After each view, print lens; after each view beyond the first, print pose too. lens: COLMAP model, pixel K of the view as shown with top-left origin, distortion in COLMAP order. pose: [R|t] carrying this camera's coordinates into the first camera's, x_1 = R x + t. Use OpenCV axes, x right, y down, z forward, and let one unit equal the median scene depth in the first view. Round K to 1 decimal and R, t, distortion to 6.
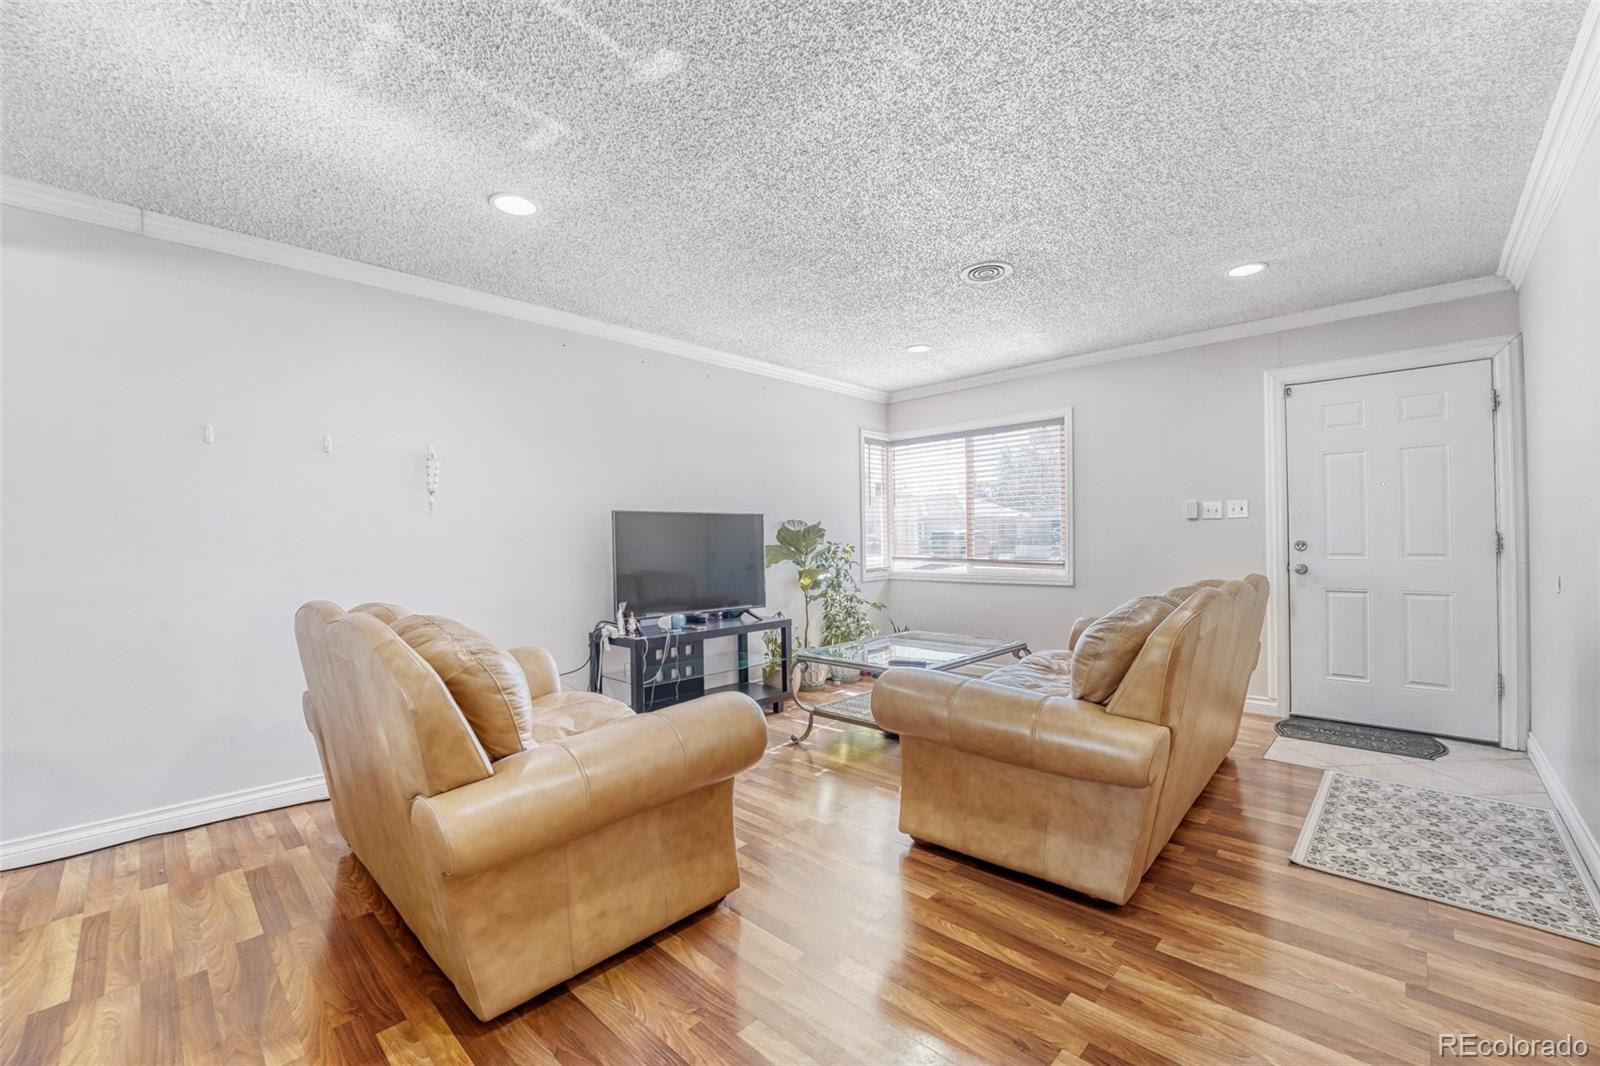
lens RADIAL K [[661.1, 0, 801.7], [0, 661.1, 543.6], [0, 0, 1]] dist [-0.004198, -0.000208]
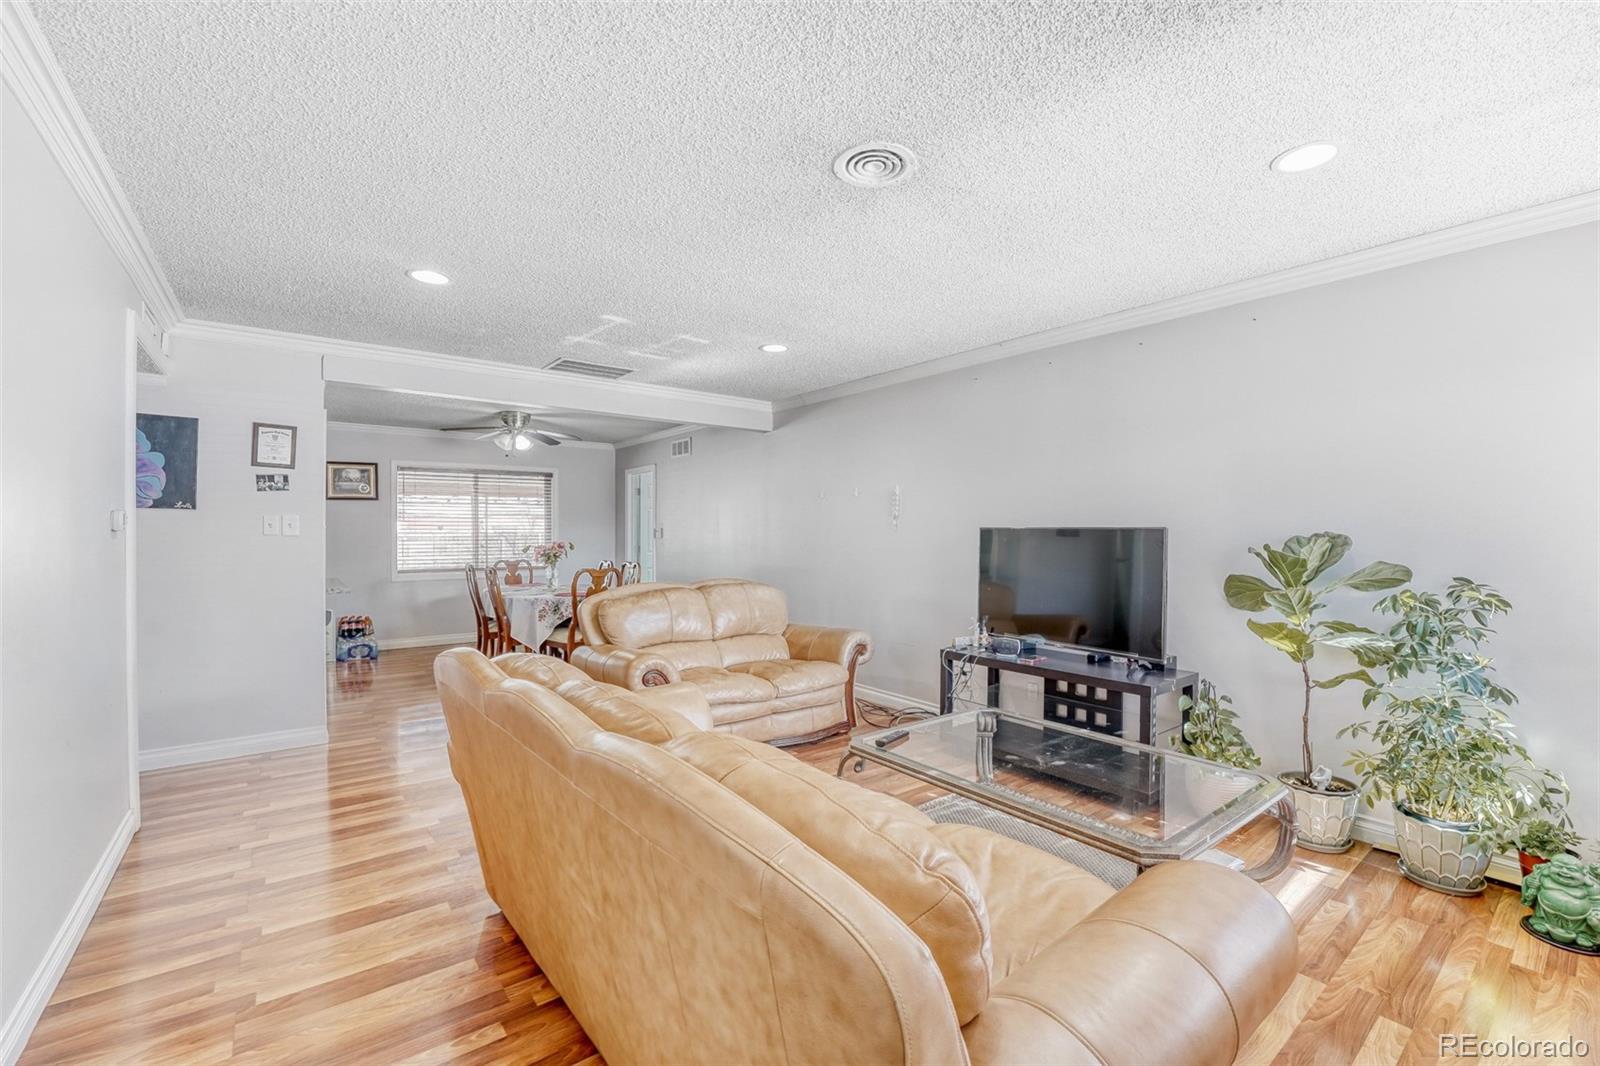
lens RADIAL K [[661.1, 0, 794.7], [0, 661.1, 537.3], [0, 0, 1]] dist [-0.004198, -0.000208]
pose [[-0.157637, 0.013354, -0.987407, 1.234797], [-0.001103, 0.999906, 0.013699, -0.072602], [0.987497, 0.003248, -0.157607, 1.372569]]
